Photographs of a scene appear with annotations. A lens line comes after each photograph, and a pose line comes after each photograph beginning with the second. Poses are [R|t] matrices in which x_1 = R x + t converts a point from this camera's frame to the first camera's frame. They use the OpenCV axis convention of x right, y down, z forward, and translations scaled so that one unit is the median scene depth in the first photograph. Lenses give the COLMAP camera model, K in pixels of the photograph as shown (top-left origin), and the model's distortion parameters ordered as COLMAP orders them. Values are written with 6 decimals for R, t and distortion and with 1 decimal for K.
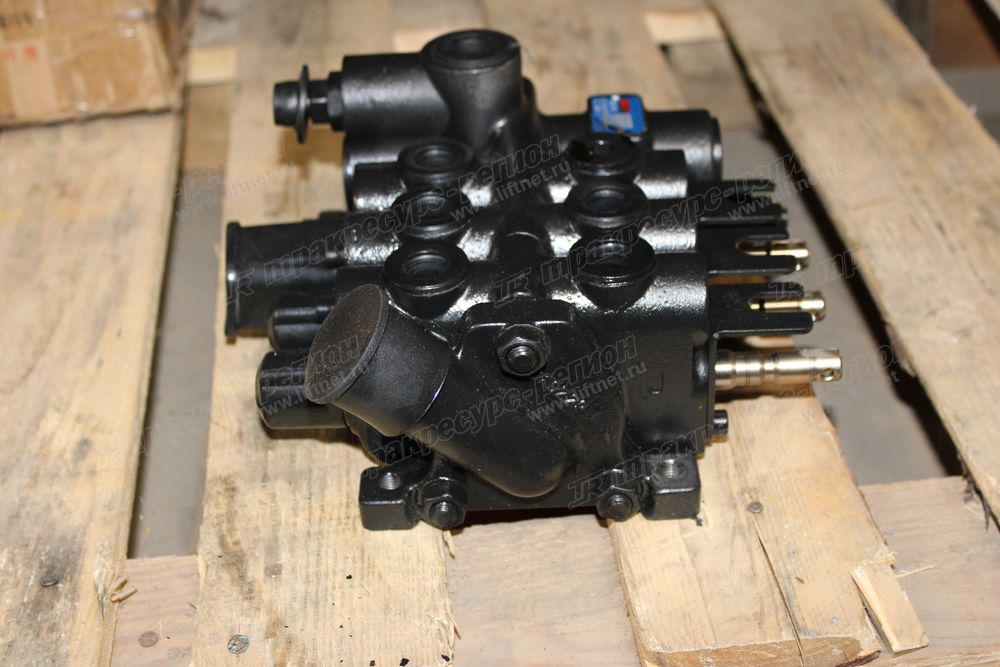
lens RADIAL K [[1541.4, 0, 500.0], [0, 1541.4, 333.5], [0, 0, 1]] dist [-0.052400, 0.215020]
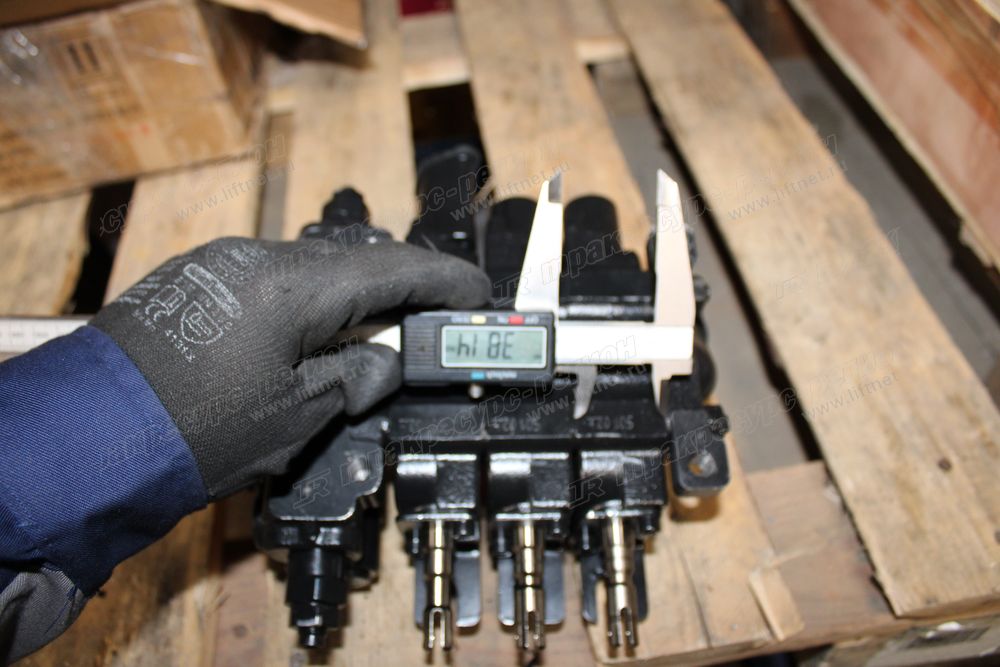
lens RADIAL K [[819.5, 0, 496.7], [0, 819.5, 321.1], [0, 0, 1]] dist [-0.183374, 0.152294]
pose [[0.998035, -0.057233, -0.025500, 0.039443], [0.061540, 0.971885, 0.227273, -0.223751], [0.011776, -0.228395, 0.973497, 0.362962]]
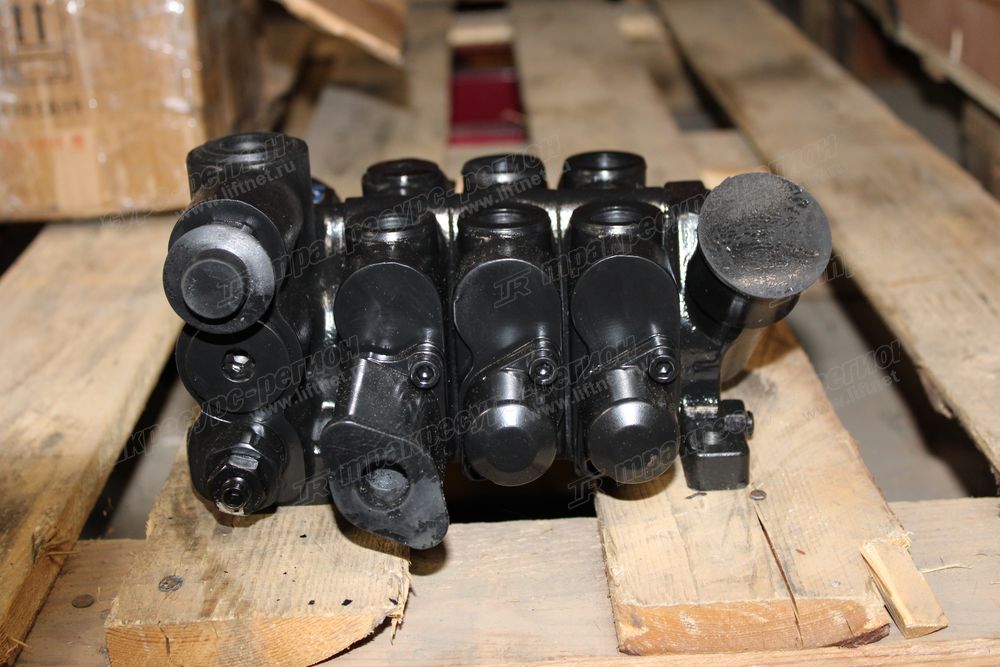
lens RADIAL K [[1541.4, 0, 500.0], [0, 1541.4, 333.5], [0, 0, 1]] dist [-0.052400, 0.215020]
pose [[0.996260, 0.030828, -0.080723, 0.086141], [-0.050141, 0.967073, -0.249512, 0.257658], [0.070373, 0.252627, 0.965001, 0.094091]]
